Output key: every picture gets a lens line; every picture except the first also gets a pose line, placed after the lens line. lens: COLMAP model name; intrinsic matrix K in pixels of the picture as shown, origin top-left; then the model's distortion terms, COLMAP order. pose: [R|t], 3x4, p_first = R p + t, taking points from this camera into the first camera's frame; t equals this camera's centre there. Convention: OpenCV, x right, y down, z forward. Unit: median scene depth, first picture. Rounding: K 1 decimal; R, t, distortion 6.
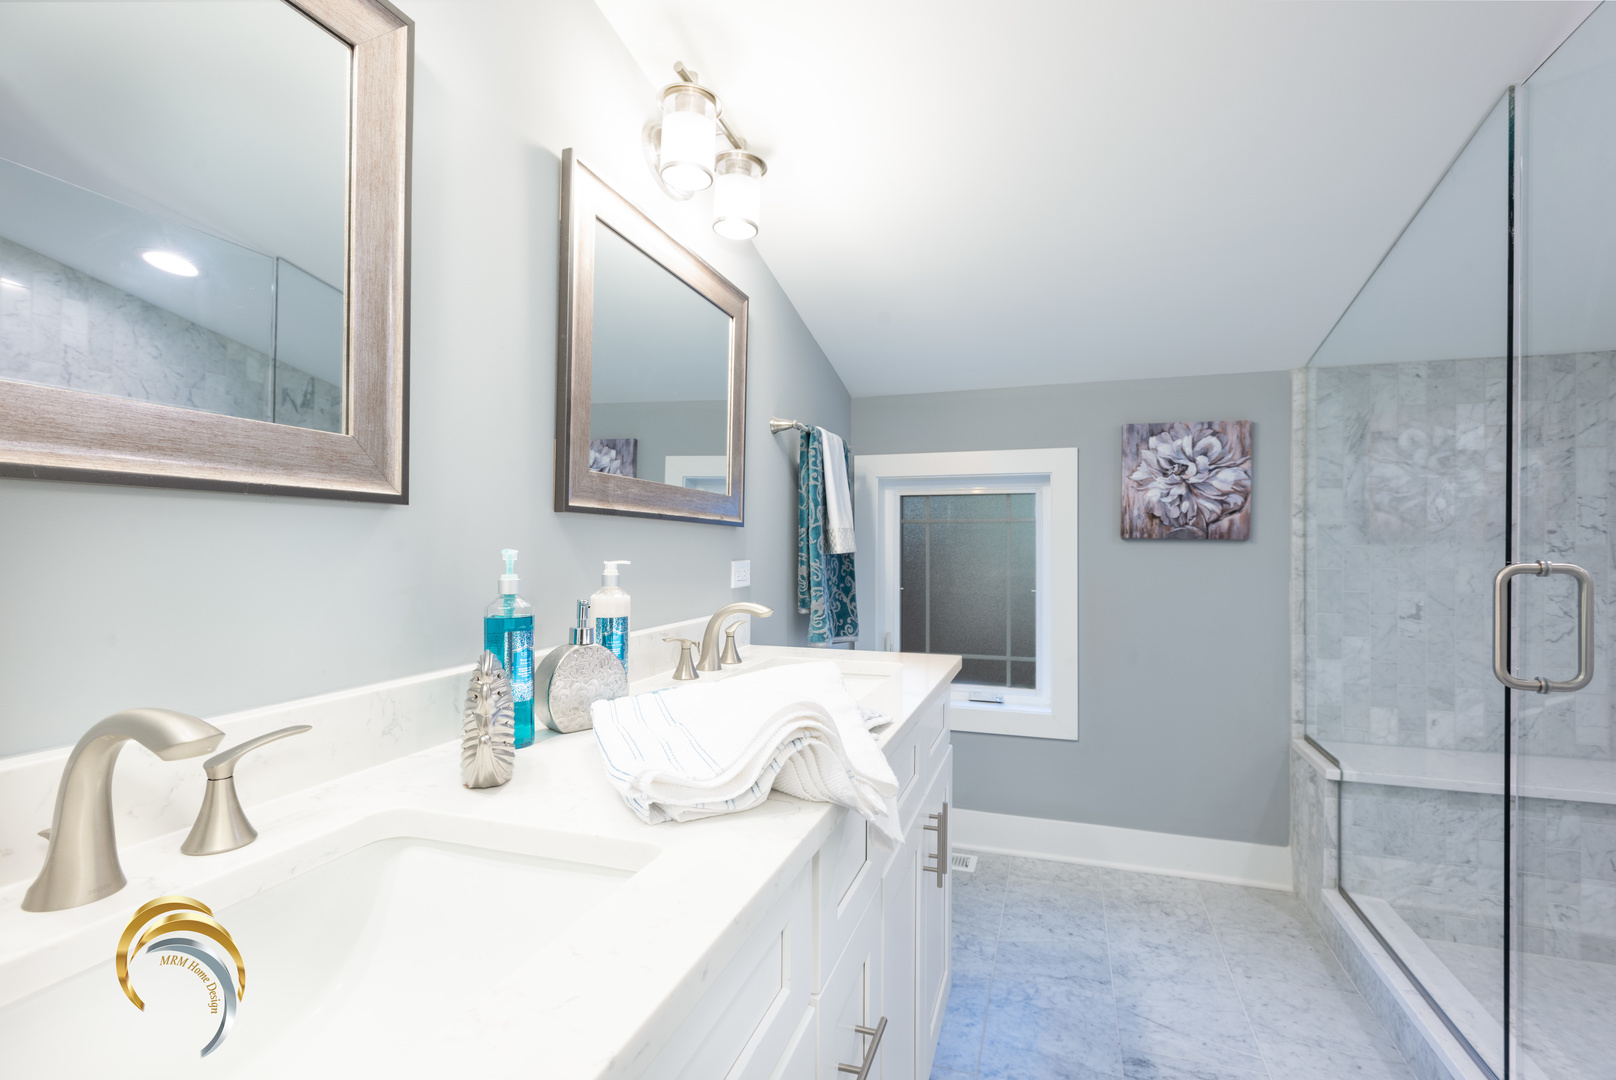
lens RADIAL K [[764.2, 0, 808.0], [0, 764.2, 540.0], [0, 0, 1]] dist [0.001416, 0.000200]
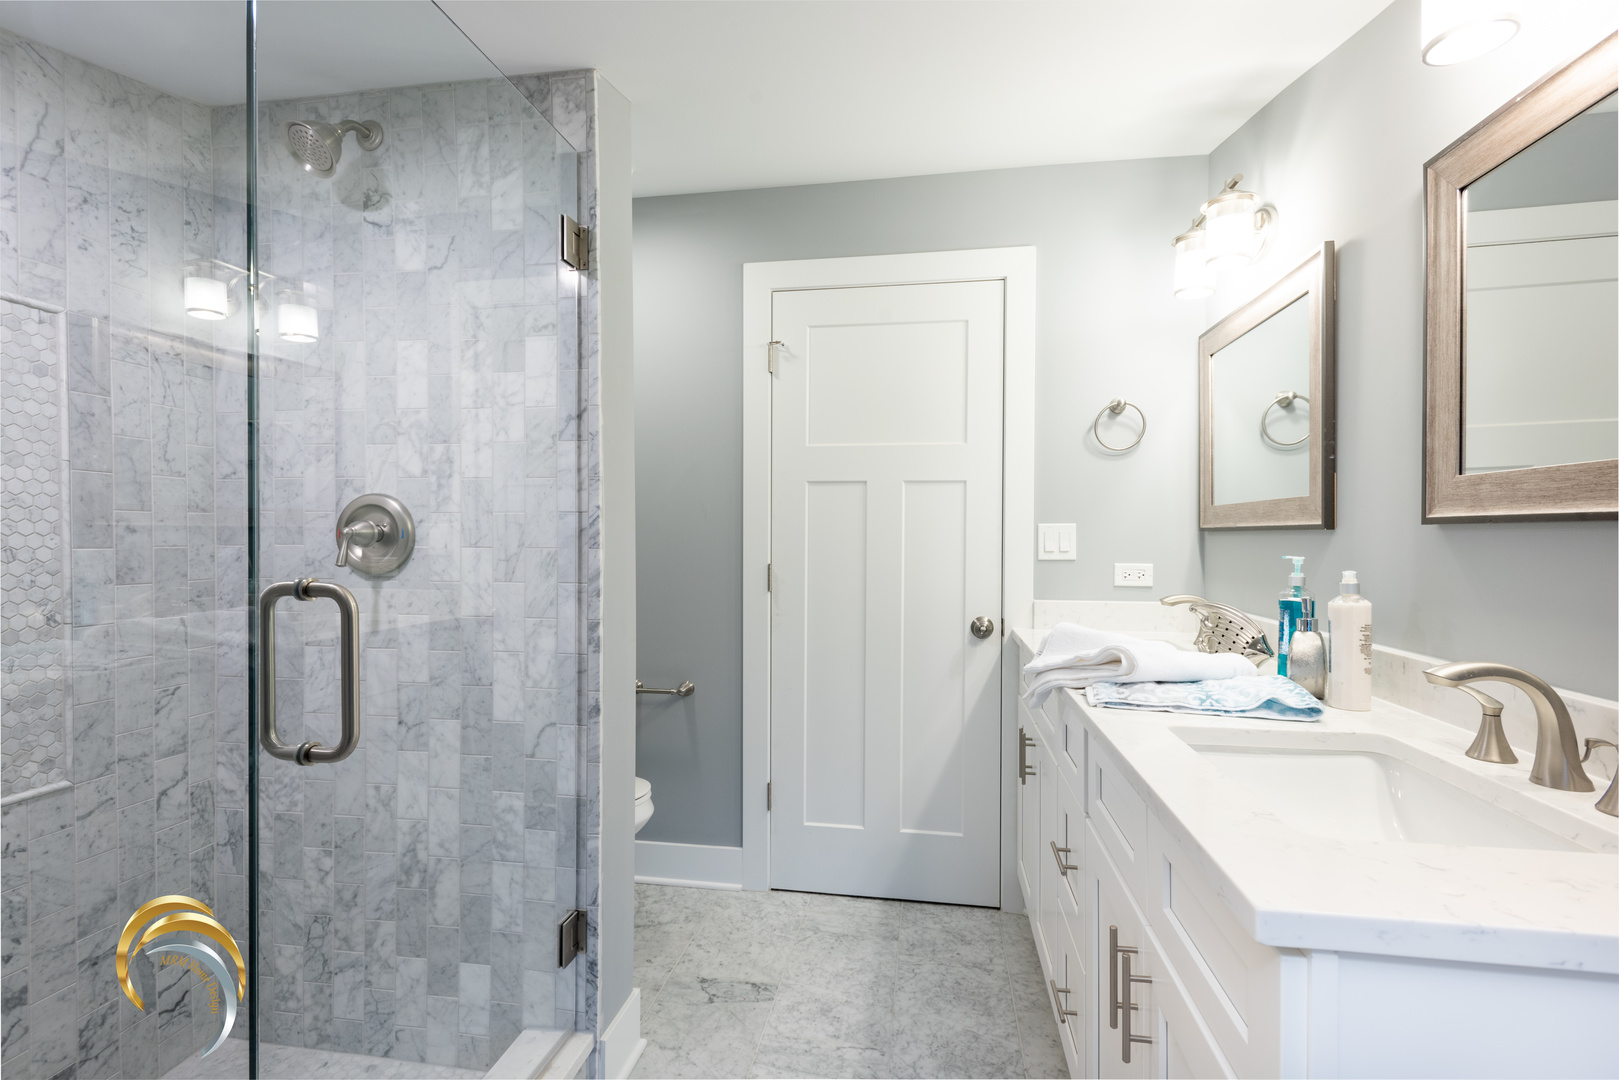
lens RADIAL K [[765.6, 0, 809.5], [0, 765.6, 540.0], [0, 0, 1]] dist [0.001416, 0.000200]
pose [[-0.986749, -0.005659, -0.162156, 0.645826], [-0.005445, 0.999984, -0.001760, -0.009852], [0.162164, -0.000853, -0.986764, 1.877533]]
